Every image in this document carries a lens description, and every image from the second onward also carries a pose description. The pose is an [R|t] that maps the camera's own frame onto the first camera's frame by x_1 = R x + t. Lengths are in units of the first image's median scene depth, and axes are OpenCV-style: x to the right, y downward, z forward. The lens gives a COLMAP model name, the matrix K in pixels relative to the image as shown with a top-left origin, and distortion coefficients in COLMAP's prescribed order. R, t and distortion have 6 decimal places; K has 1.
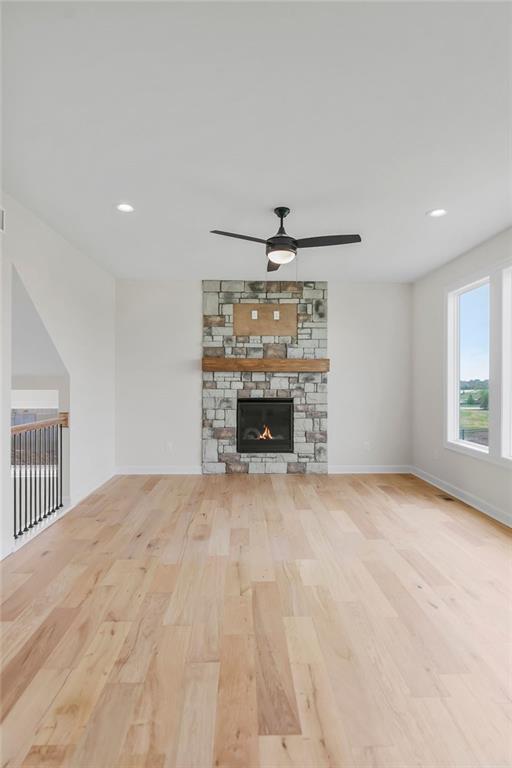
lens RADIAL K [[420.3, 0, 249.8], [0, 420.3, 382.2], [0, 0, 1]] dist [0.000385, -0.002113]
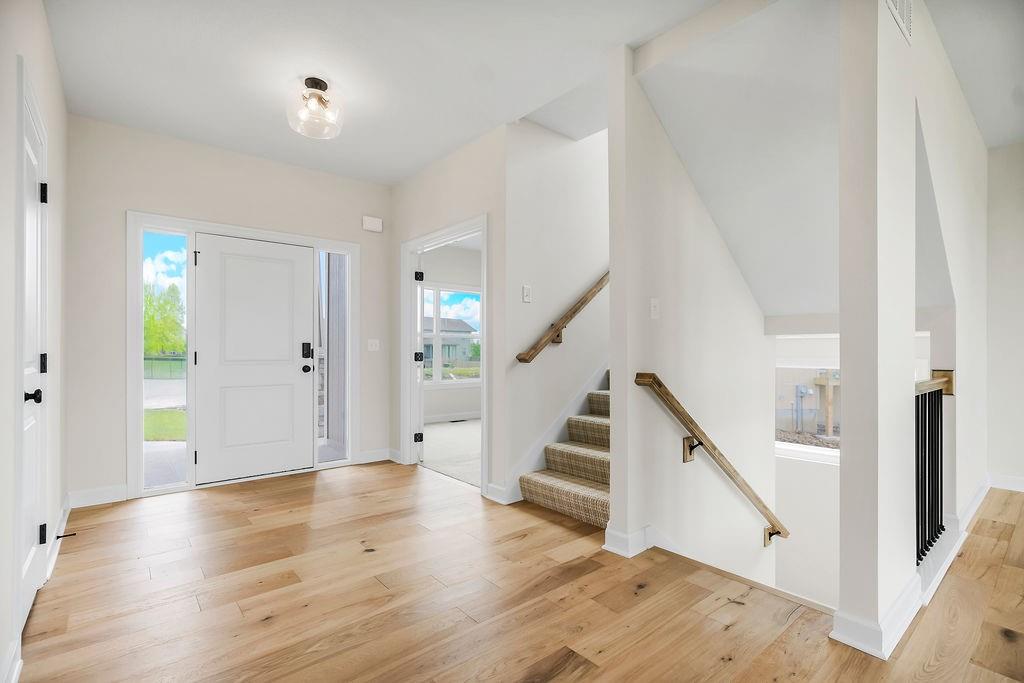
lens RADIAL K [[473.5, 0, 517.5], [0, 473.5, 351.8], [0, 0, 1]] dist [-0.002699, 0.001017]
pose [[0.622531, -0.000345, -0.782595, -0.213748], [-0.000087, 1.000000, -0.000510, 0.034762], [0.782595, 0.000385, 0.622531, 0.091632]]
